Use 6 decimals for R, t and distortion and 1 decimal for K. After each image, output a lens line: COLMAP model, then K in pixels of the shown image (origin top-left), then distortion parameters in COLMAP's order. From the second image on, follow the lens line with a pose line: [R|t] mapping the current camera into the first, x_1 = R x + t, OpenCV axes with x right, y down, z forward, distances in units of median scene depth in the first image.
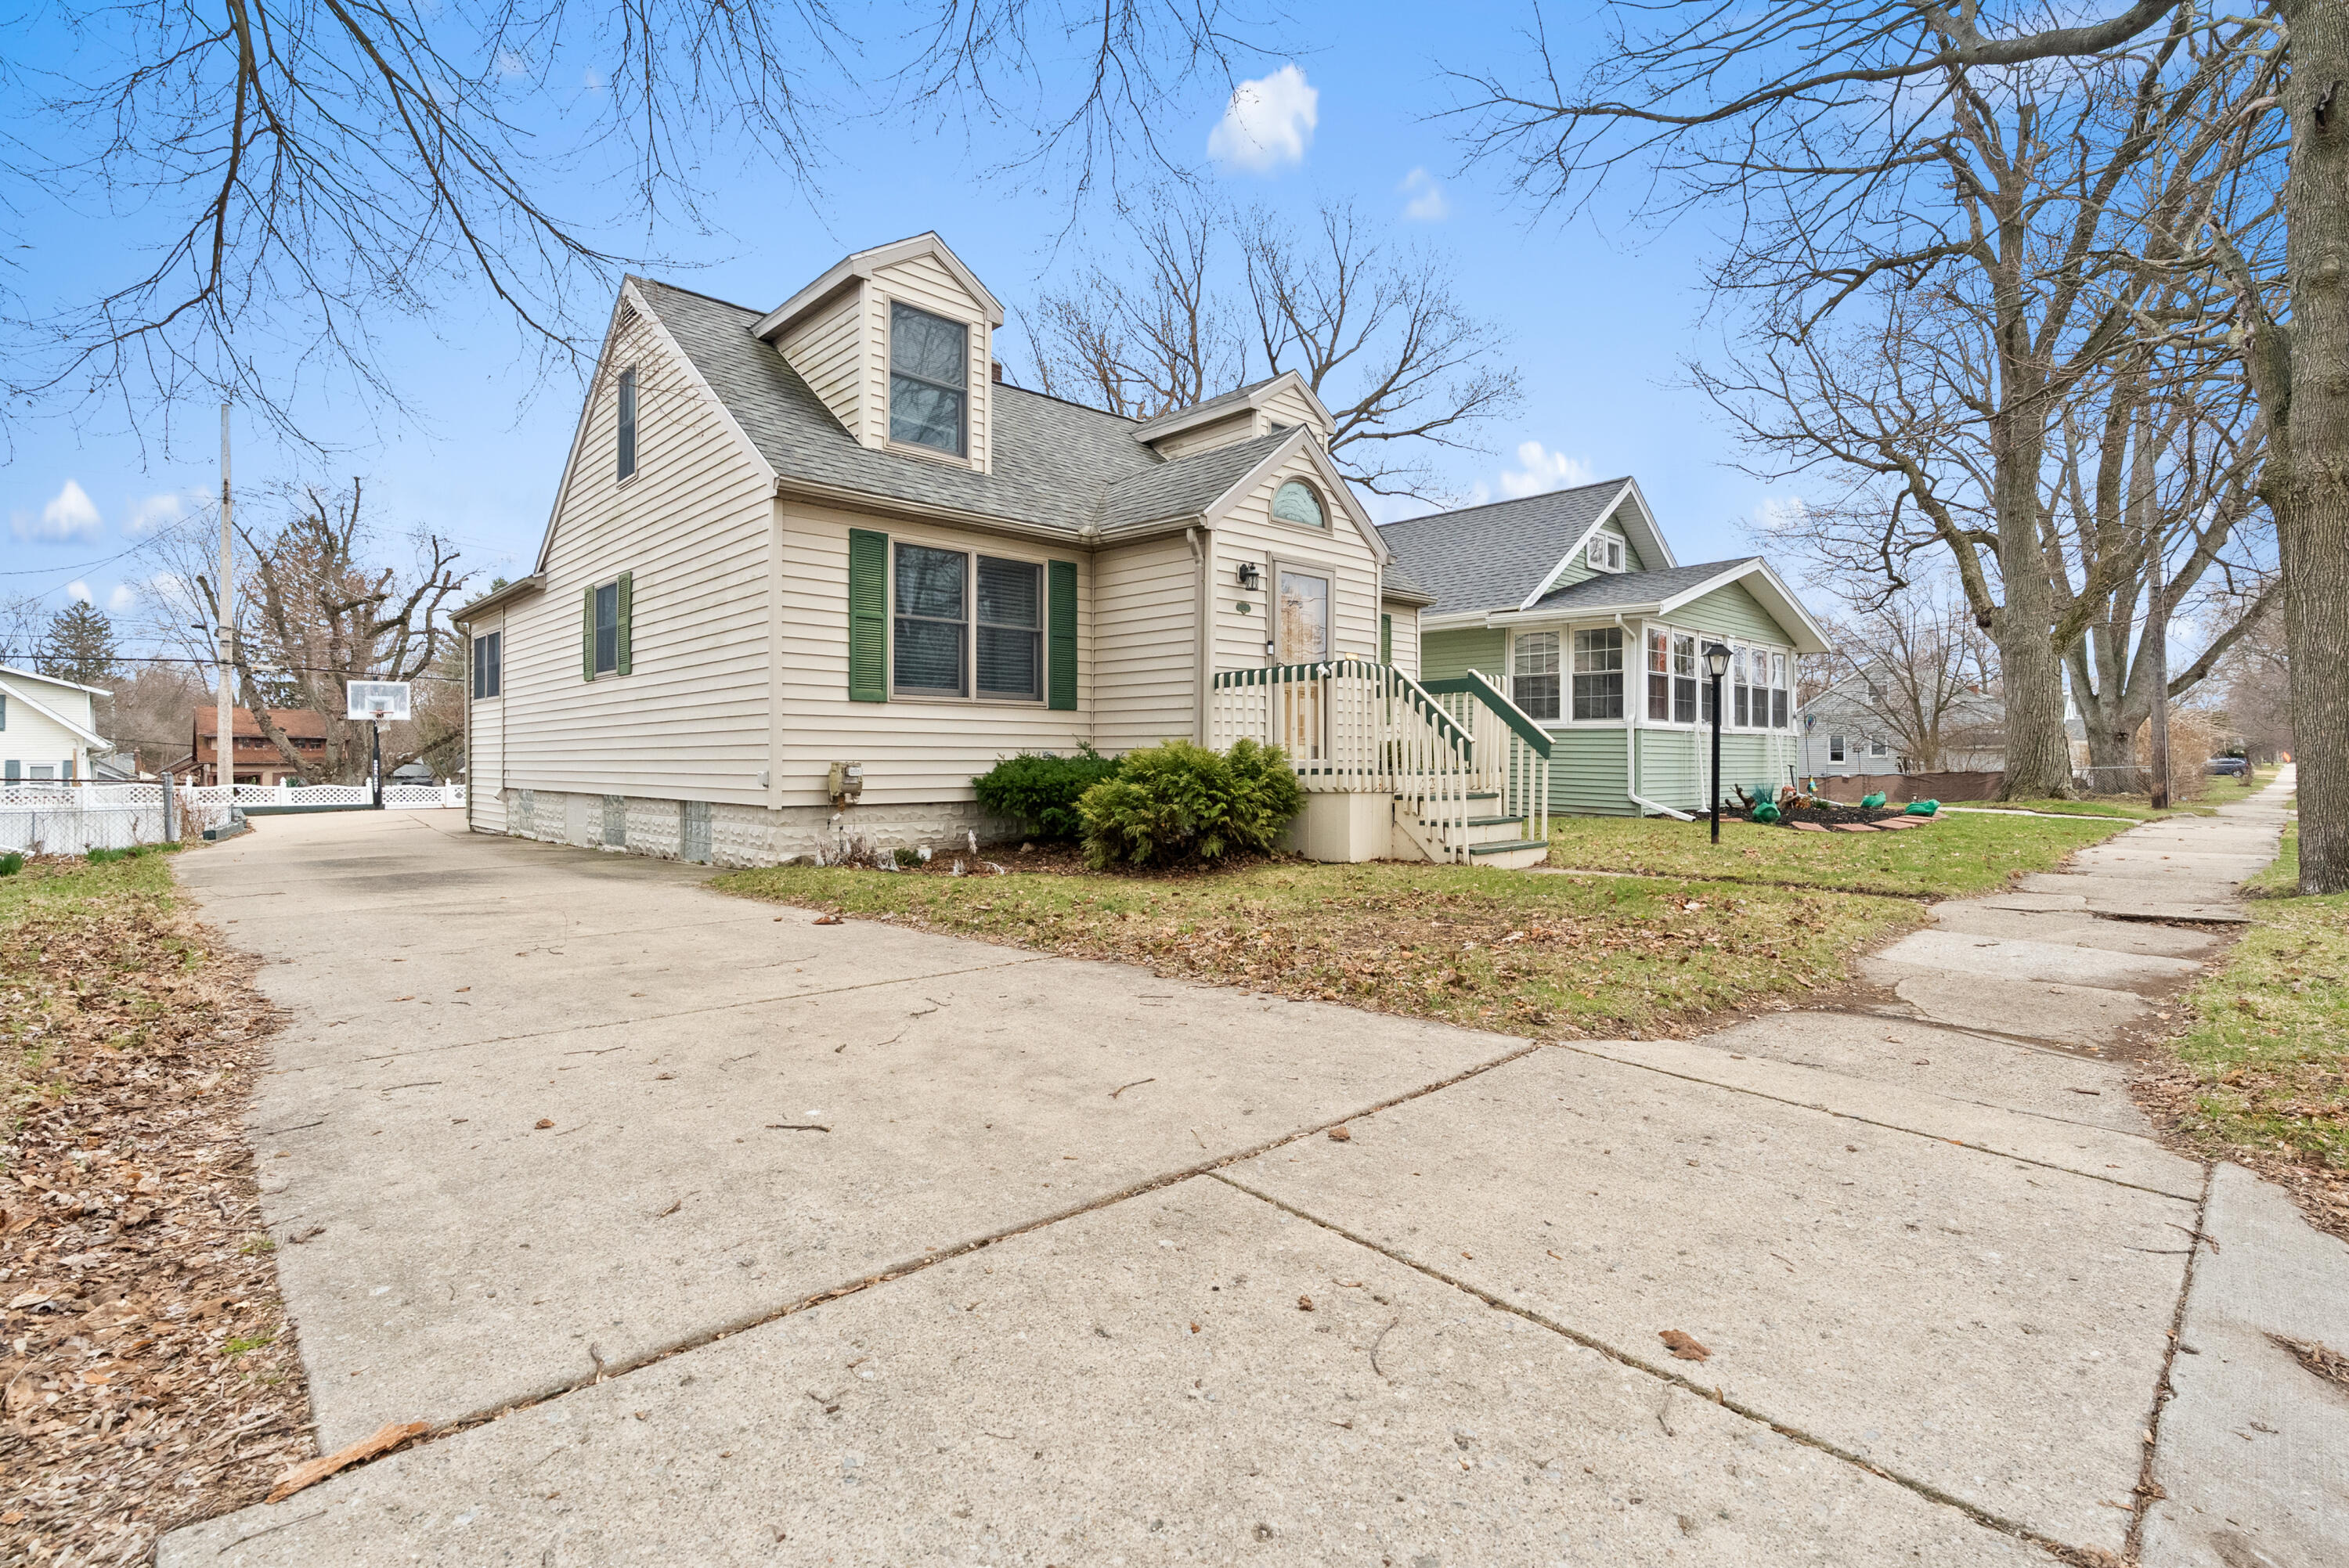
lens RADIAL K [[1030.9, 0, 1182.9], [0, 1030.9, 755.8], [0, 0, 1]] dist [0.038535, 0.000152]
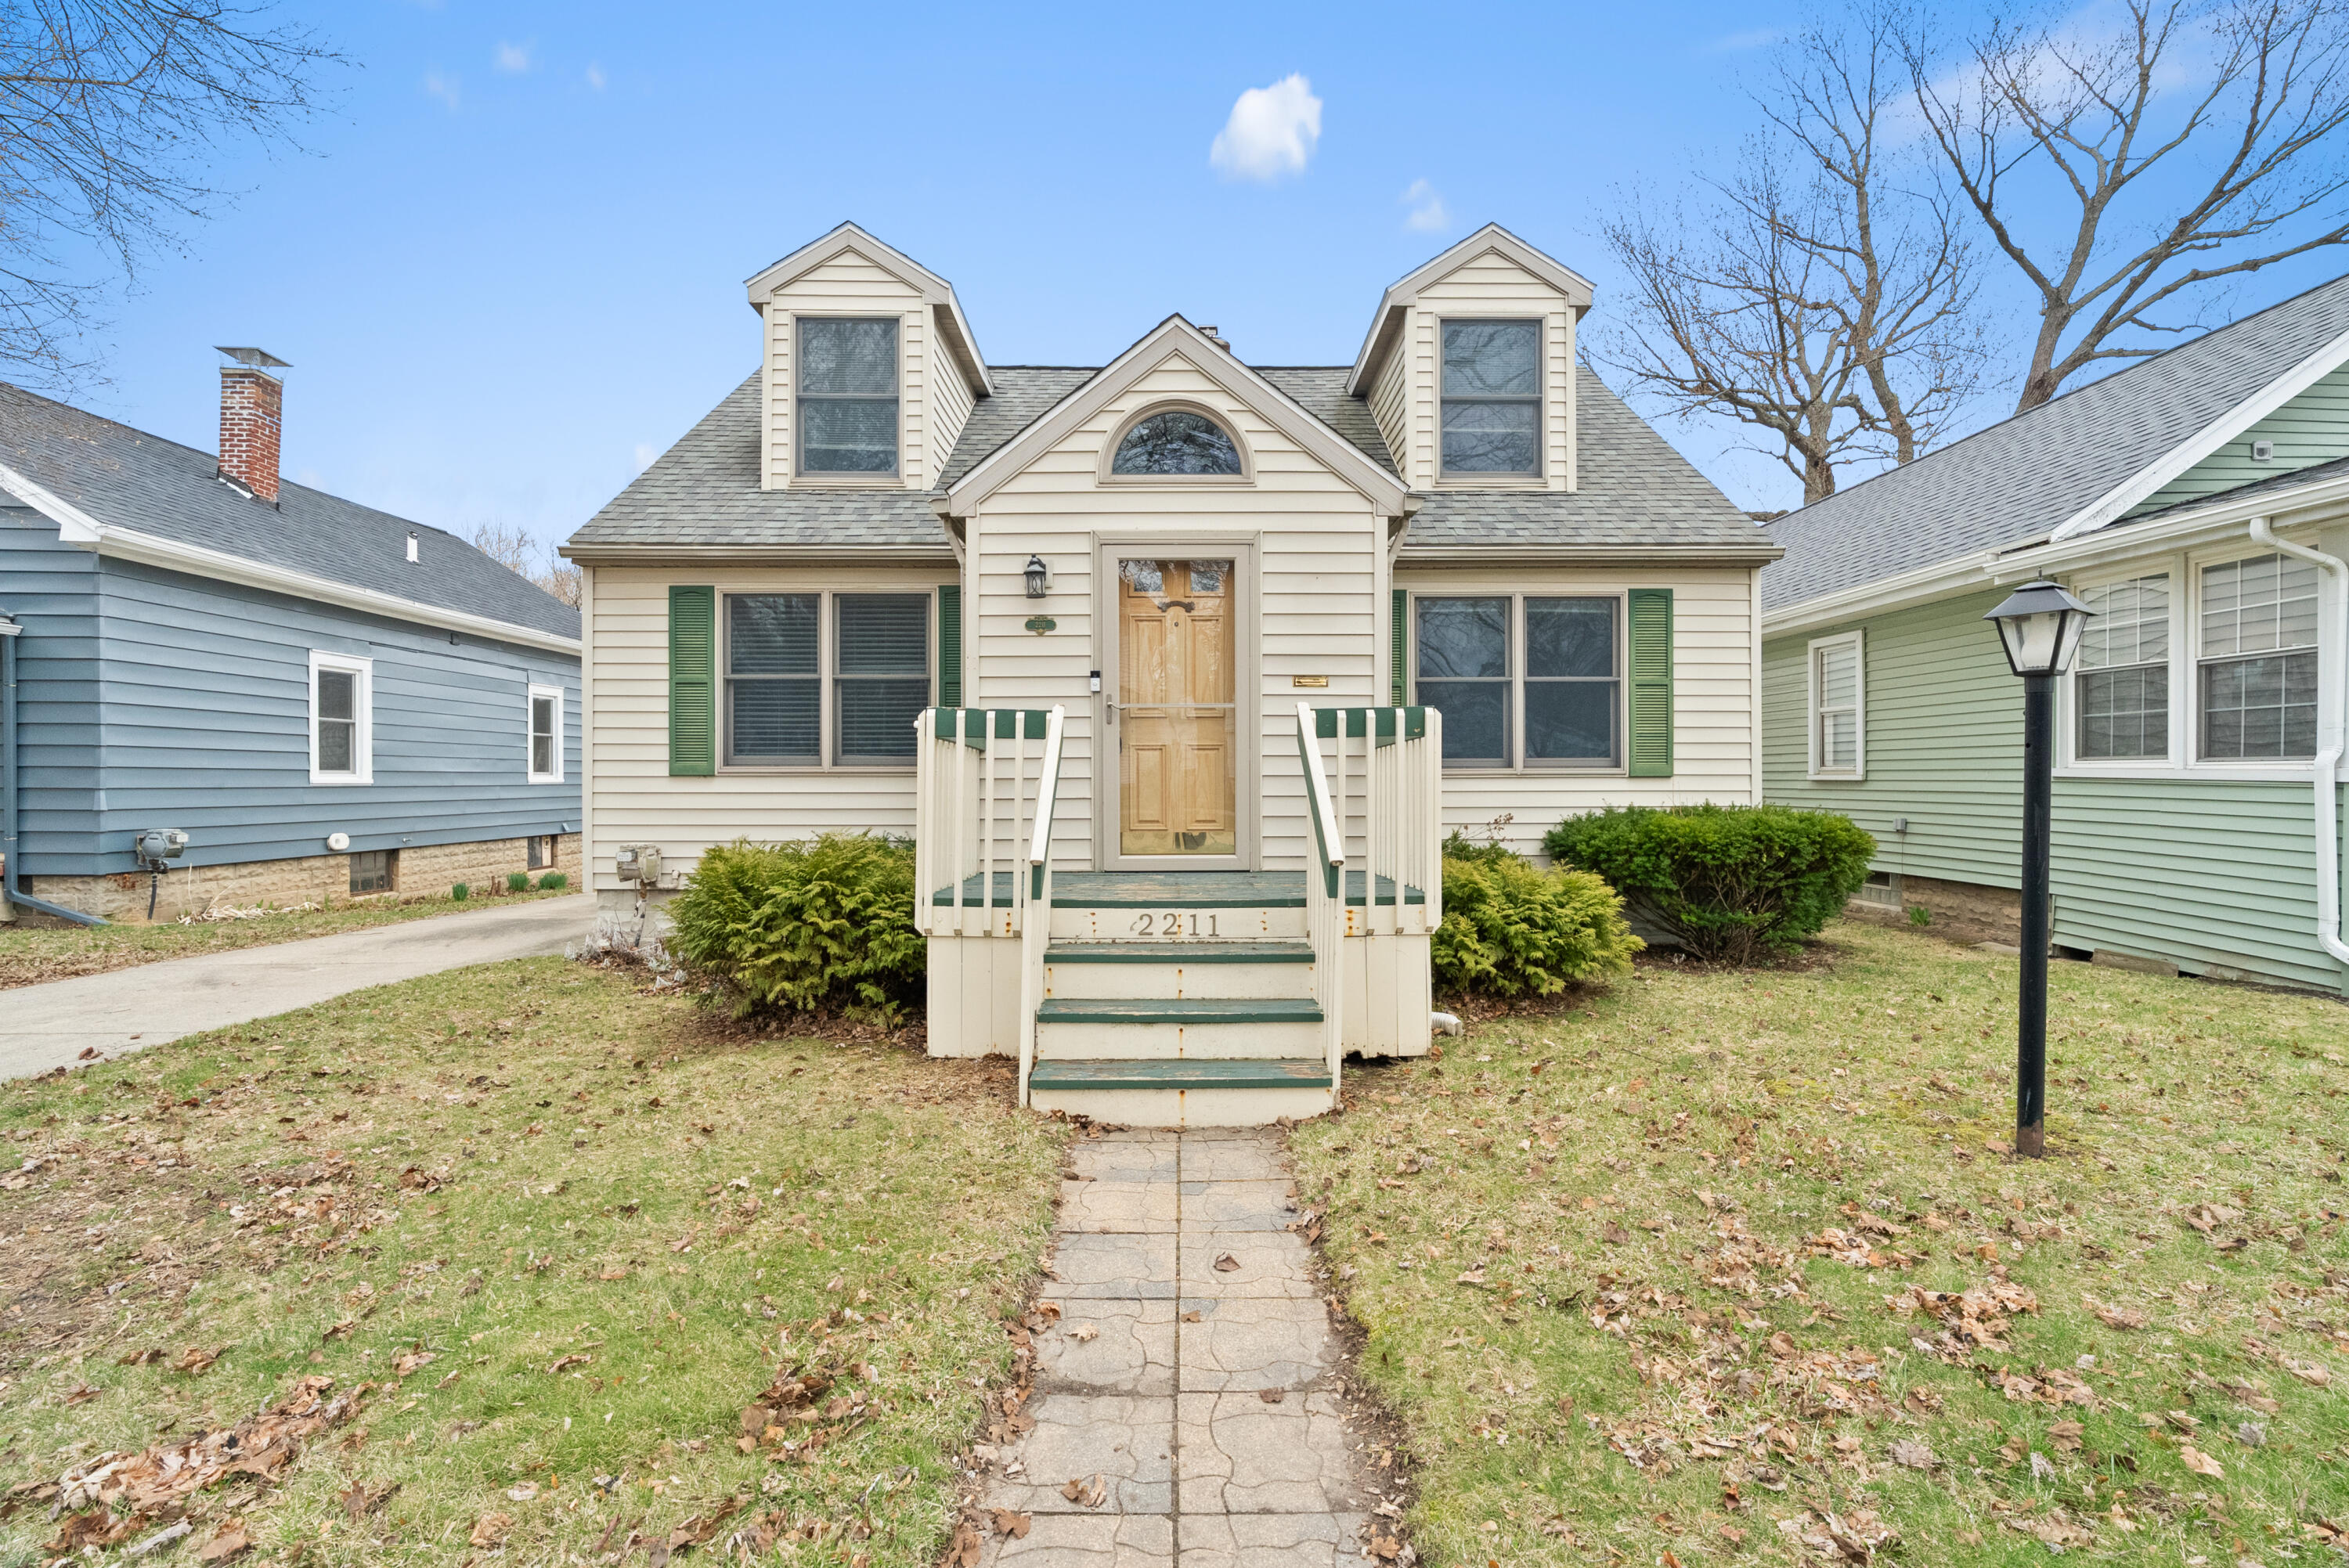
lens RADIAL K [[1095.2, 0, 1176.7], [0, 1095.2, 812.2], [0, 0, 1]] dist [-0.000054, 0.000647]
pose [[0.718058, -0.010731, -0.695901, 0.407621], [-0.005305, 0.999768, -0.020890, -0.002301], [0.695963, 0.018692, 0.717834, 0.383711]]
